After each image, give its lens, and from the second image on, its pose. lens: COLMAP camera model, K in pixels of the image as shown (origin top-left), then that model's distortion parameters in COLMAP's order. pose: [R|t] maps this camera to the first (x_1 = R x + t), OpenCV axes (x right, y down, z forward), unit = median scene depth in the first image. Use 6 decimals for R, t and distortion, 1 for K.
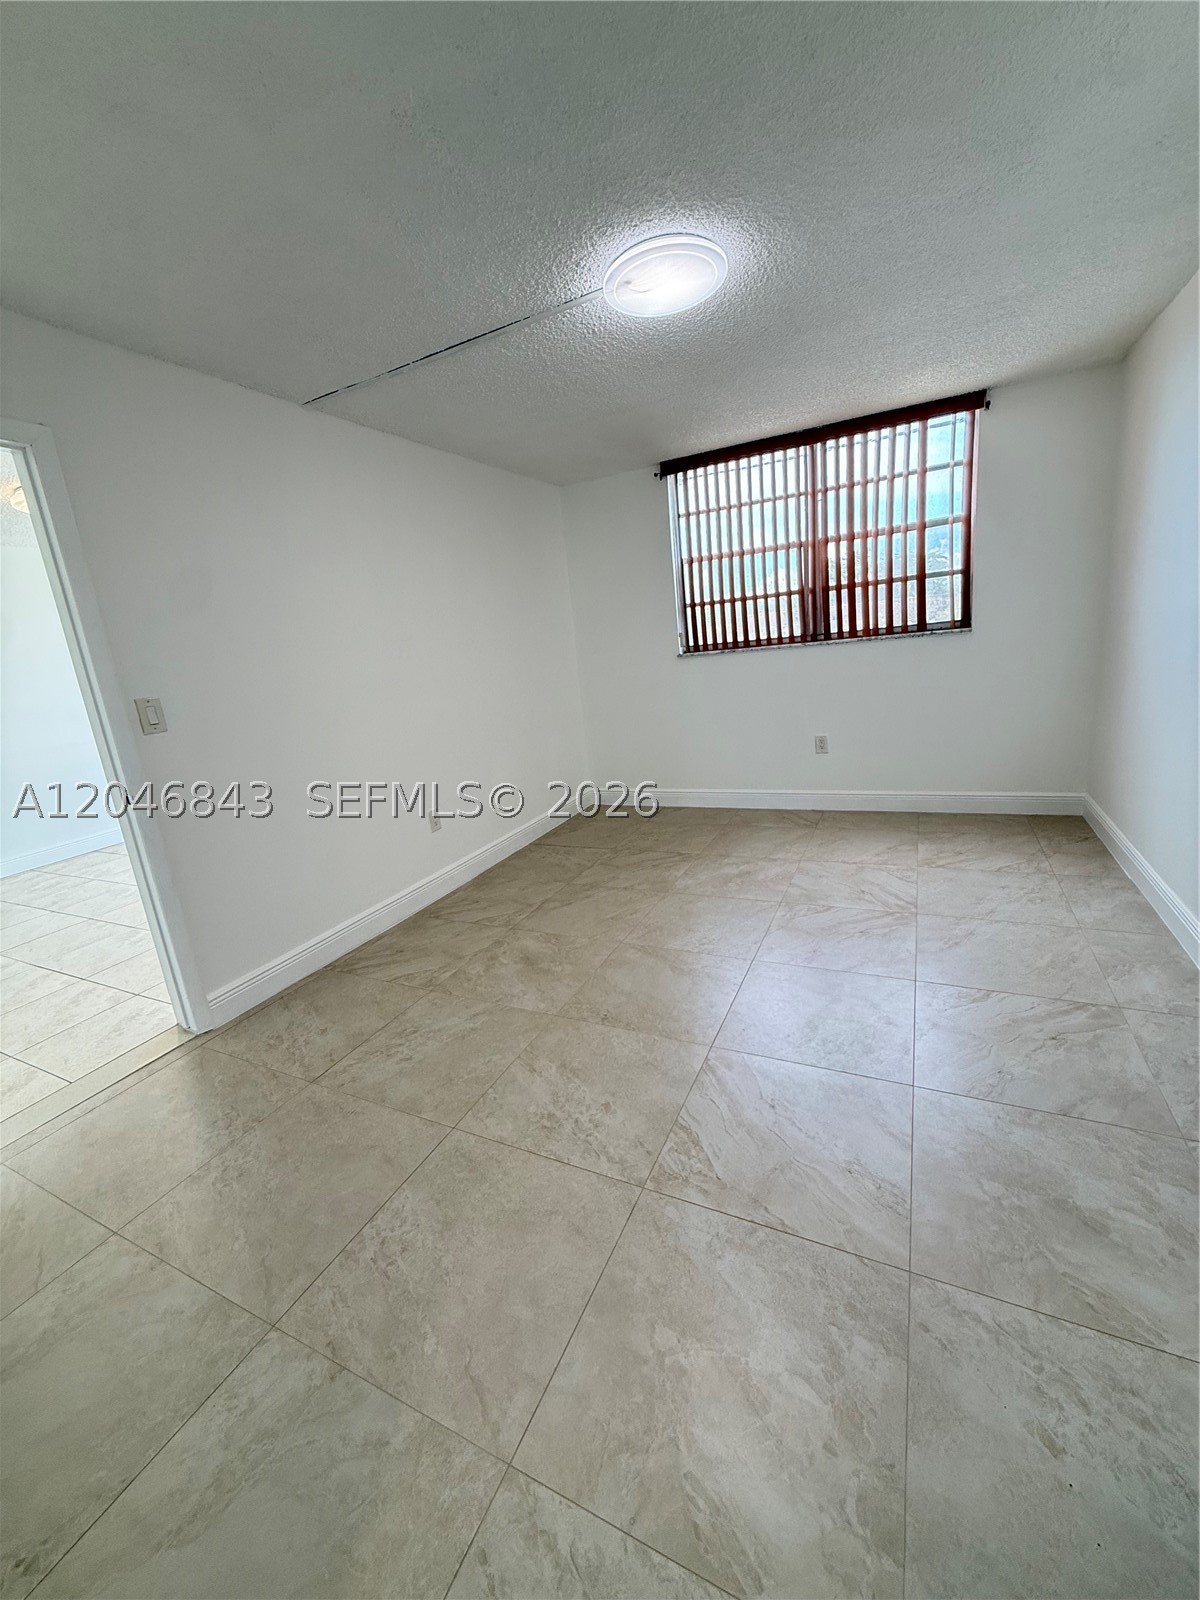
lens RADIAL K [[635.9, 0, 602.3], [0, 635.9, 796.6], [0, 0, 1]] dist [-0.001759, 0.000521]
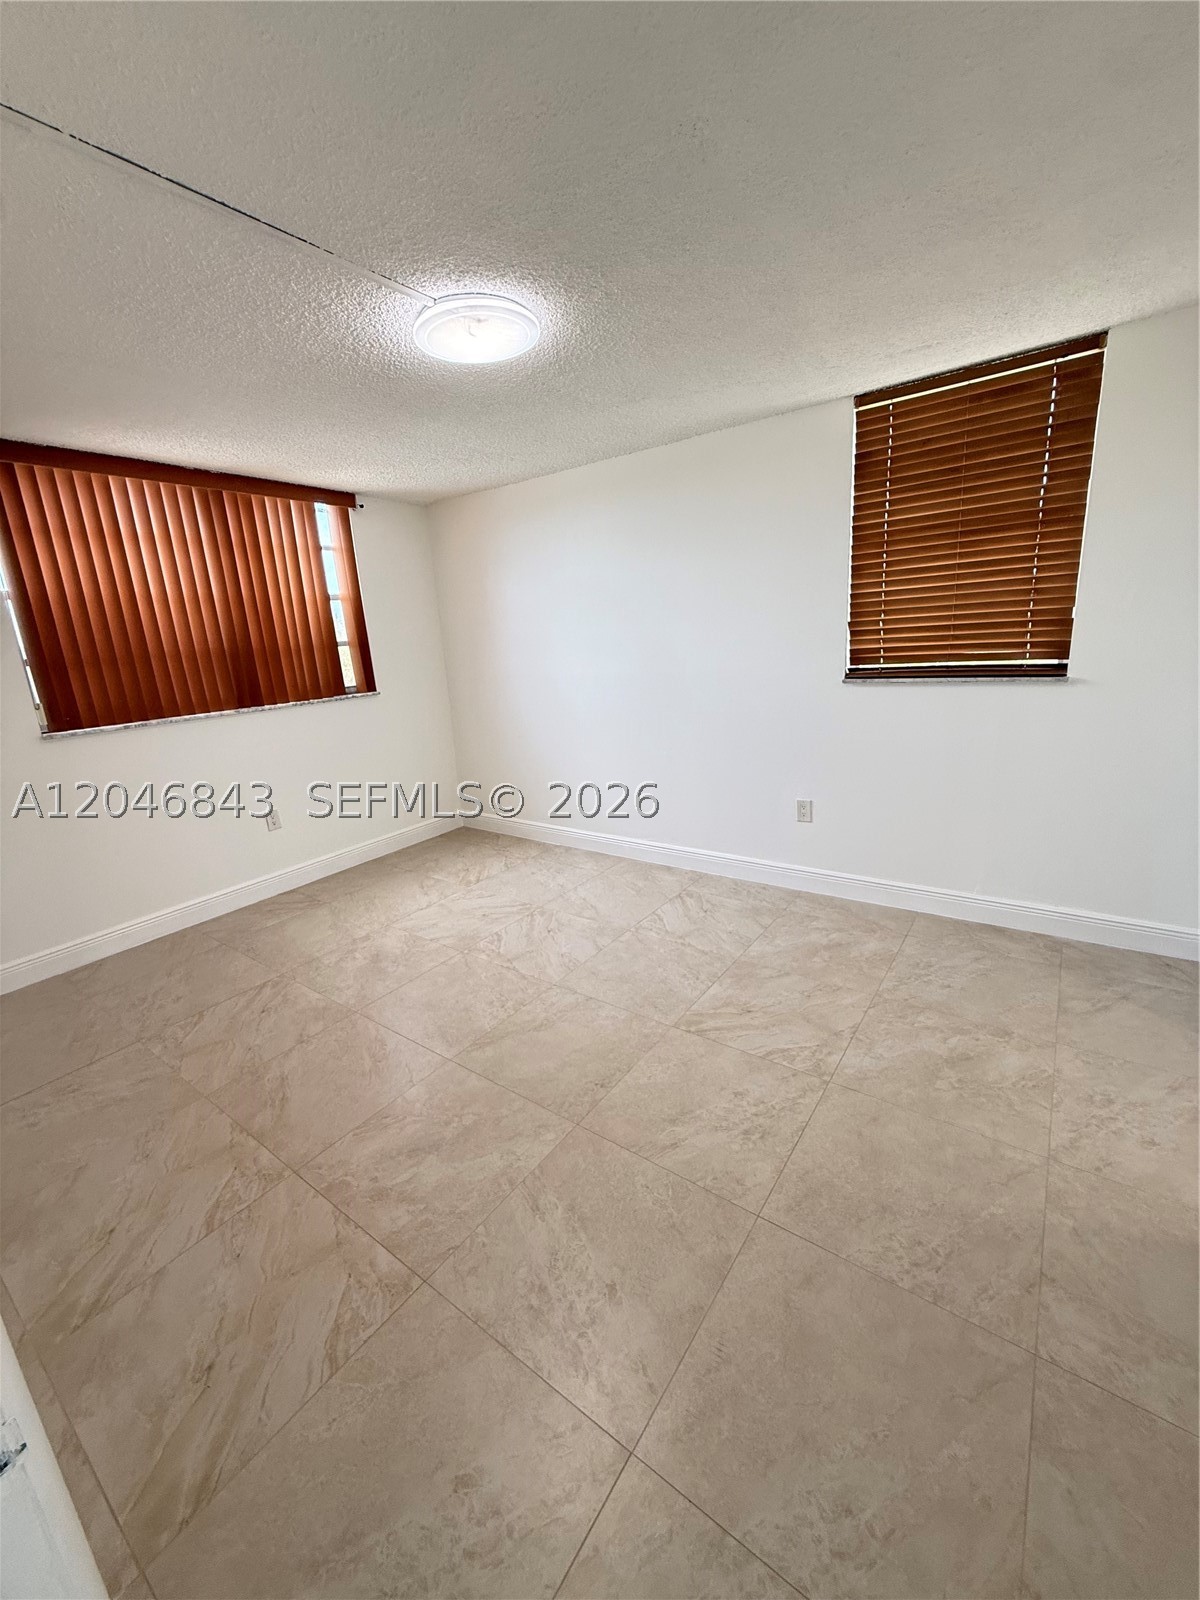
lens RADIAL K [[635.9, 0, 599.3], [0, 635.9, 794.3], [0, 0, 1]] dist [-0.001759, 0.000521]
pose [[0.184371, -0.155140, 0.970535, -0.586933], [0.275413, 0.956058, 0.100506, -0.108060], [-0.943480, 0.248768, 0.218997, 0.487216]]
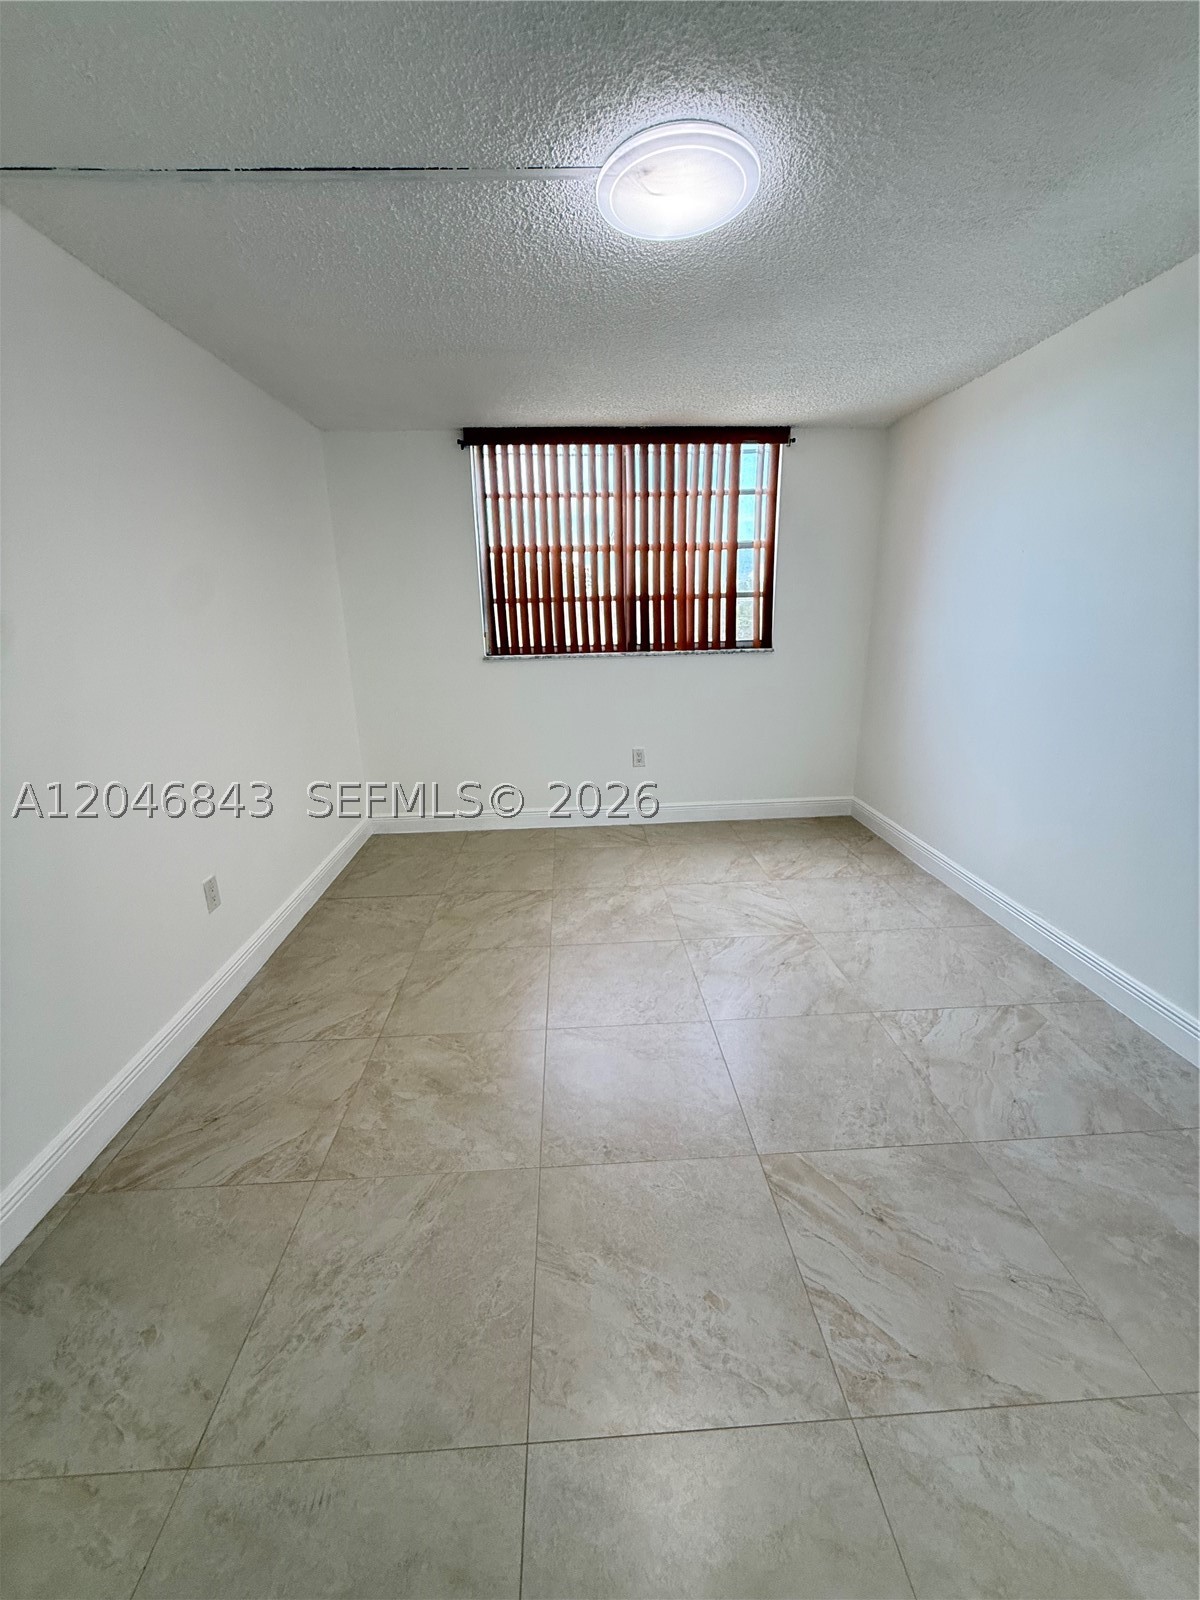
lens RADIAL K [[635.9, 0, 599.5], [0, 635.9, 795.8], [0, 0, 1]] dist [-0.001759, 0.000521]
pose [[0.874659, -0.056328, 0.481455, -0.244287], [0.050498, 0.998409, 0.025070, -0.068576], [-0.482101, 0.002385, 0.876112, 0.236250]]
